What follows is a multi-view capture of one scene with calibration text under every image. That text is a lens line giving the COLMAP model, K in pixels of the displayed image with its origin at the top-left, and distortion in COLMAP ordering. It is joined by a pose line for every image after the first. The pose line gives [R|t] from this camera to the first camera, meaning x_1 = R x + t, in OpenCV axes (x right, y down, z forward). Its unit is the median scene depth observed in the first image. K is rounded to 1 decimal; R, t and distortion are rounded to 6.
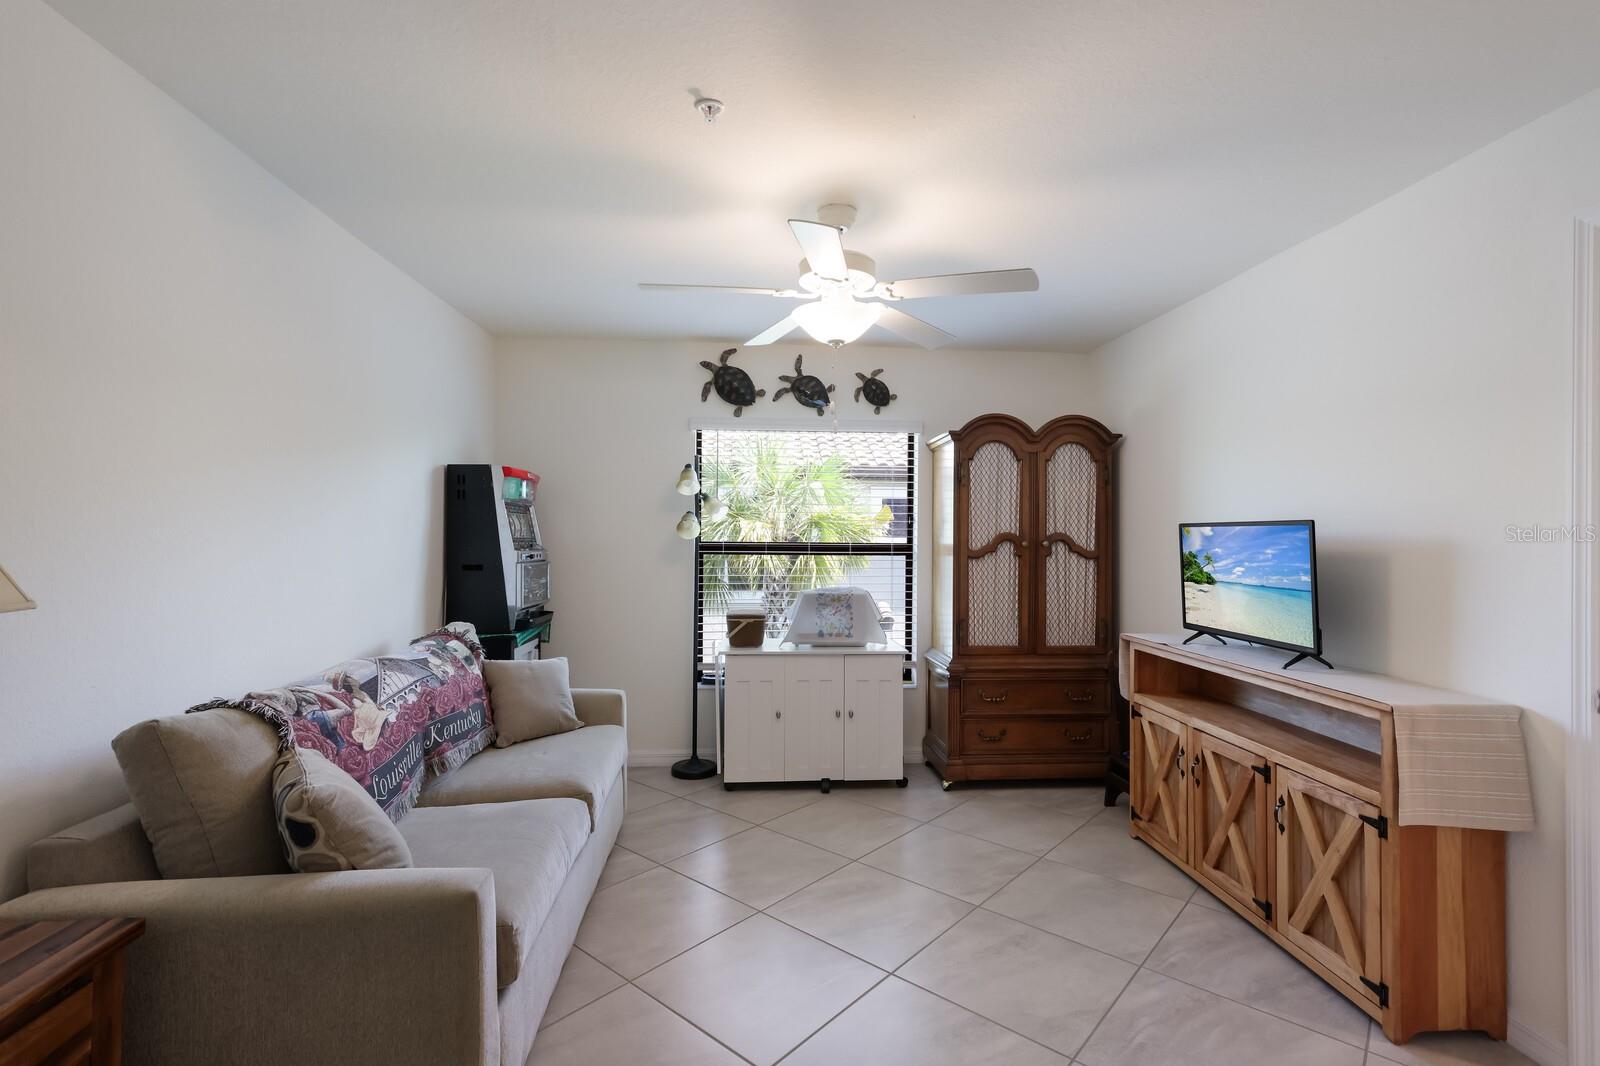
lens RADIAL K [[742.5, 0, 805.6], [0, 742.5, 529.2], [0, 0, 1]] dist [0.015393, 0.002647]
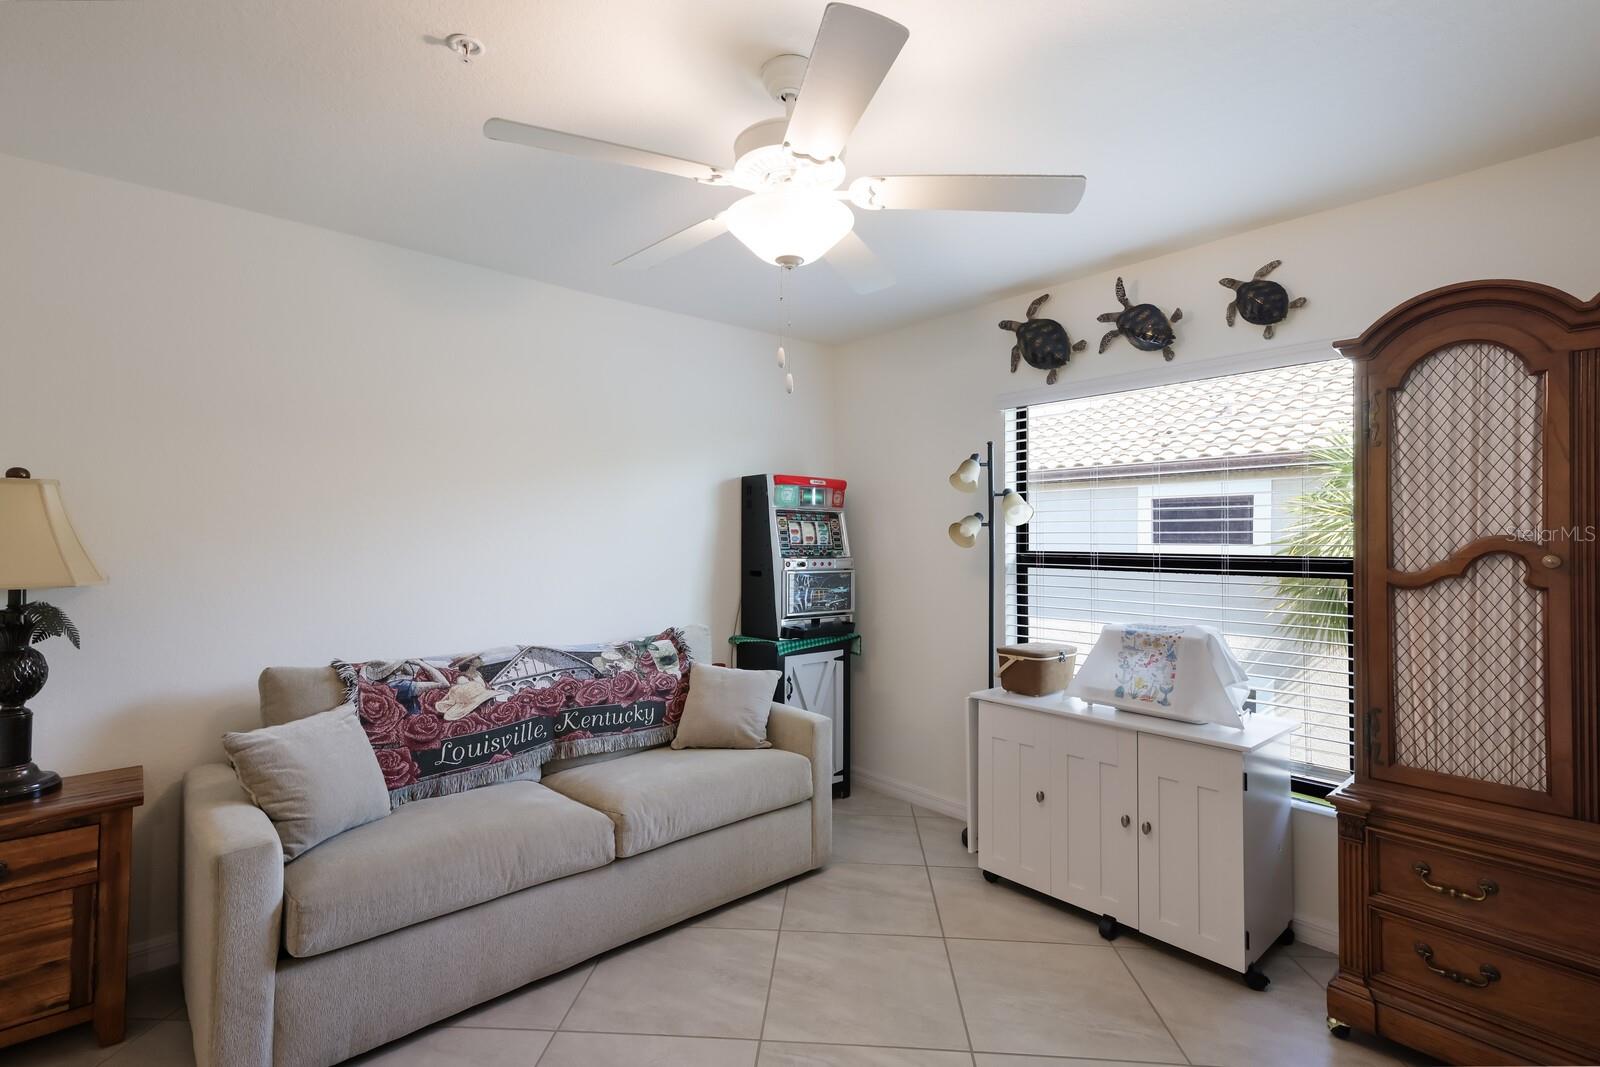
lens RADIAL K [[742.5, 0, 798.5], [0, 742.5, 530.1], [0, 0, 1]] dist [0.015393, 0.002647]
pose [[0.608732, -0.014967, -0.793235, 0.375895], [0.006005, 0.999880, -0.014258, 0.004915], [0.793353, 0.003916, 0.608749, 0.373726]]
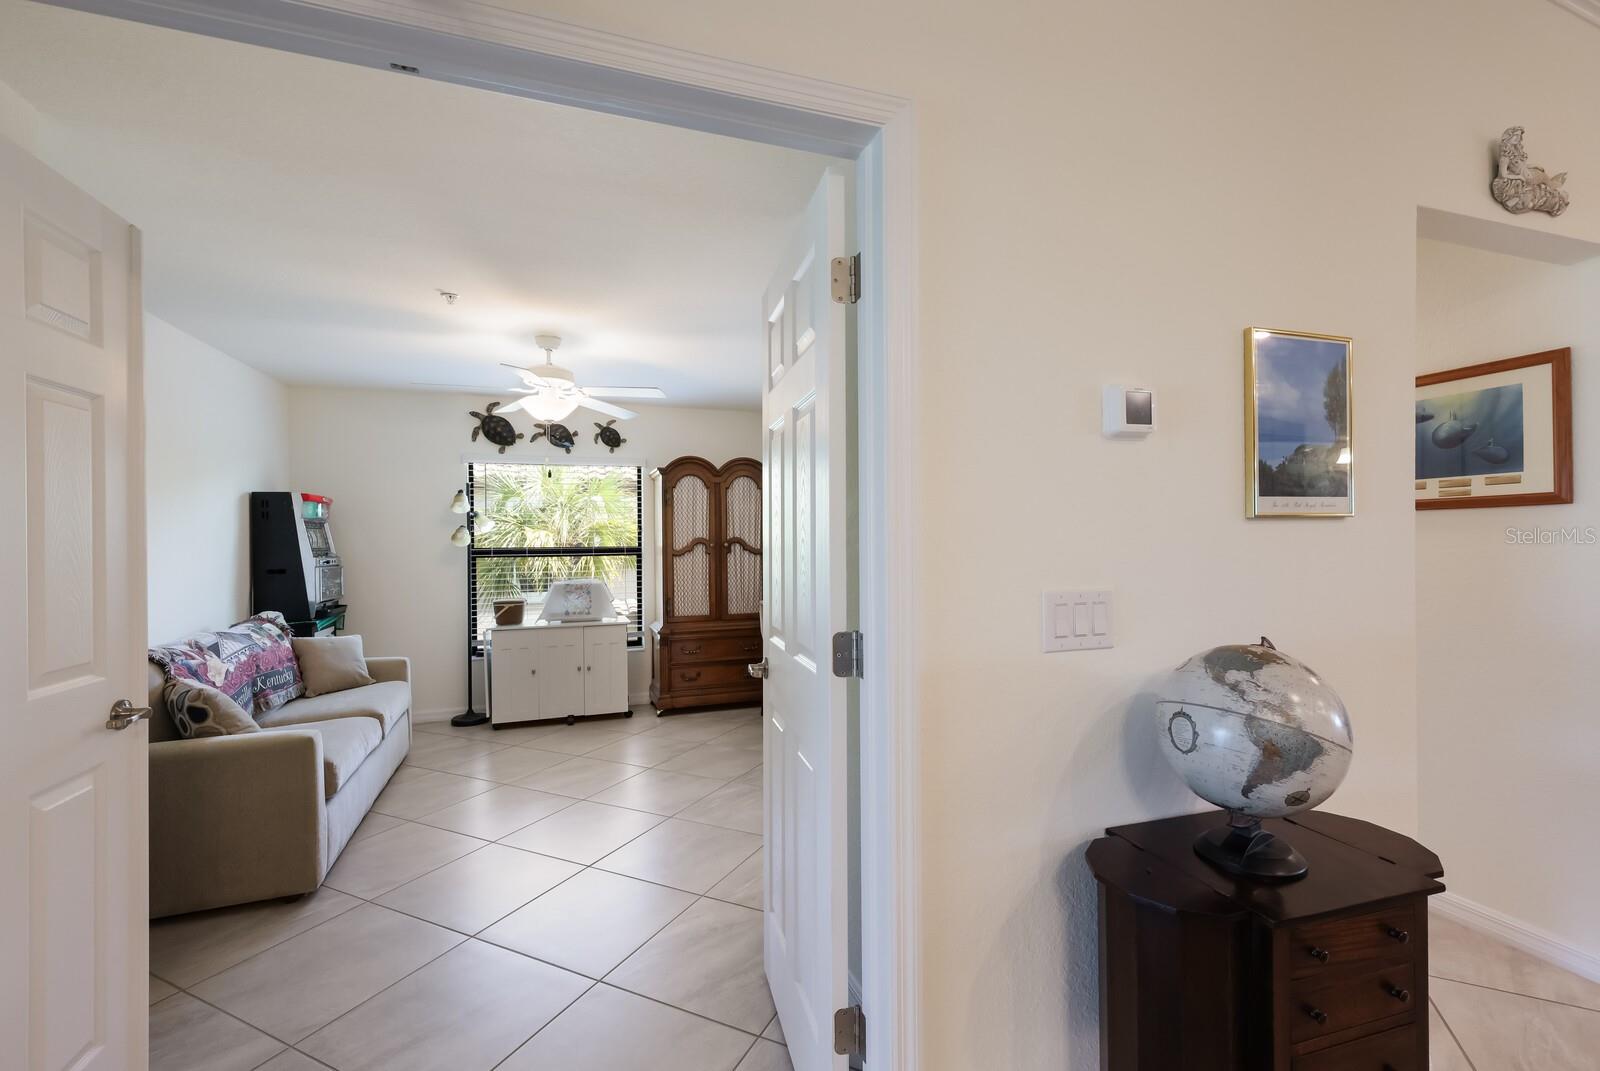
lens RADIAL K [[696.8, 0, 799.6], [0, 696.8, 538.2], [0, 0, 1]] dist [0.012201, -0.001961]
pose [[0.966459, -0.016436, 0.256296, 0.109260], [0.015022, 0.999859, 0.007476, -0.001774], [-0.256382, -0.003375, 0.966570, -0.372324]]
